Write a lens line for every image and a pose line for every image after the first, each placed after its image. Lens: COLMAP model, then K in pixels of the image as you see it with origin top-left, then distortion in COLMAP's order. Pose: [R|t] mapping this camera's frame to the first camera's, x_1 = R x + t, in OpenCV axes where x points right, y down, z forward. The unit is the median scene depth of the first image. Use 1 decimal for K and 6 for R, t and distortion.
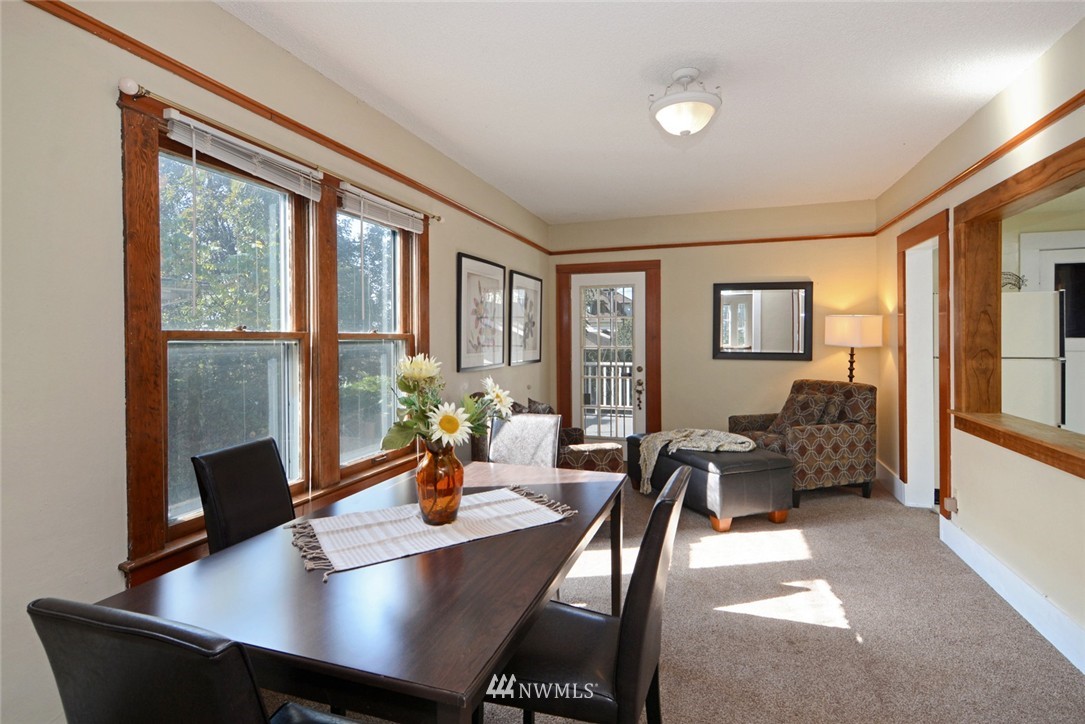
lens RADIAL K [[554.5, 0, 544.1], [0, 554.5, 331.8], [0, 0, 1]] dist [0.001559, 0.000178]
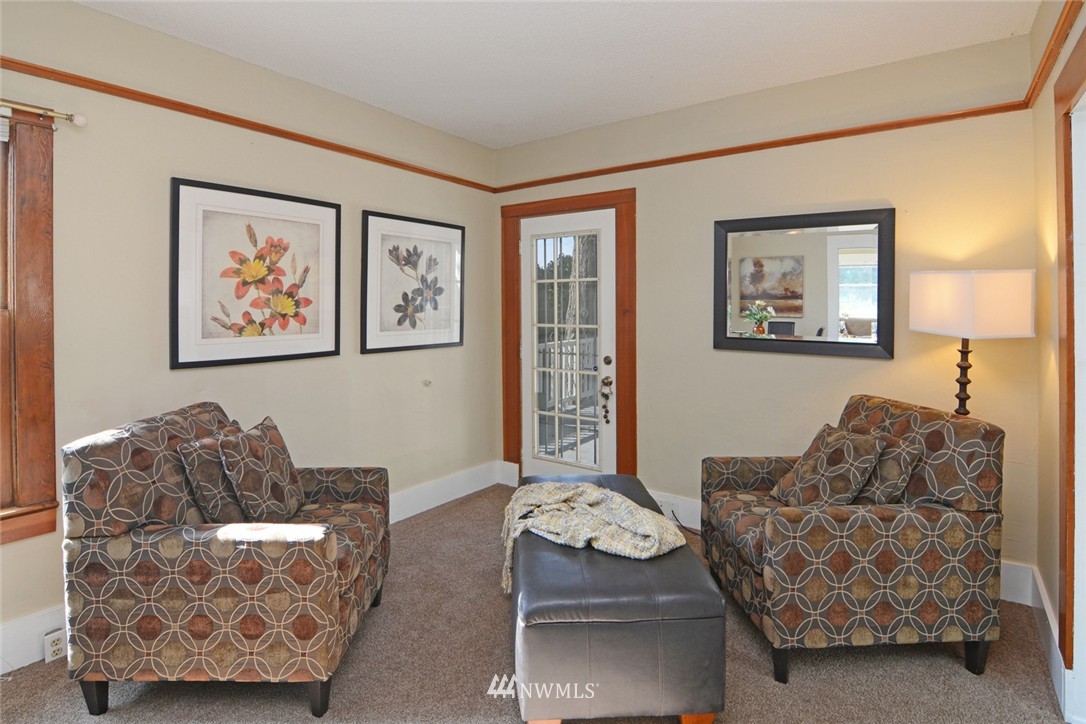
lens RADIAL K [[555.4, 0, 539.4], [0, 555.4, 299.2], [0, 0, 1]] dist [-0.018691, -0.000007]
pose [[0.950733, 0.000715, -0.310009, 0.358353], [-0.000638, 1.000000, 0.000350, -0.004715], [0.310009, -0.000136, 0.950733, 0.439979]]
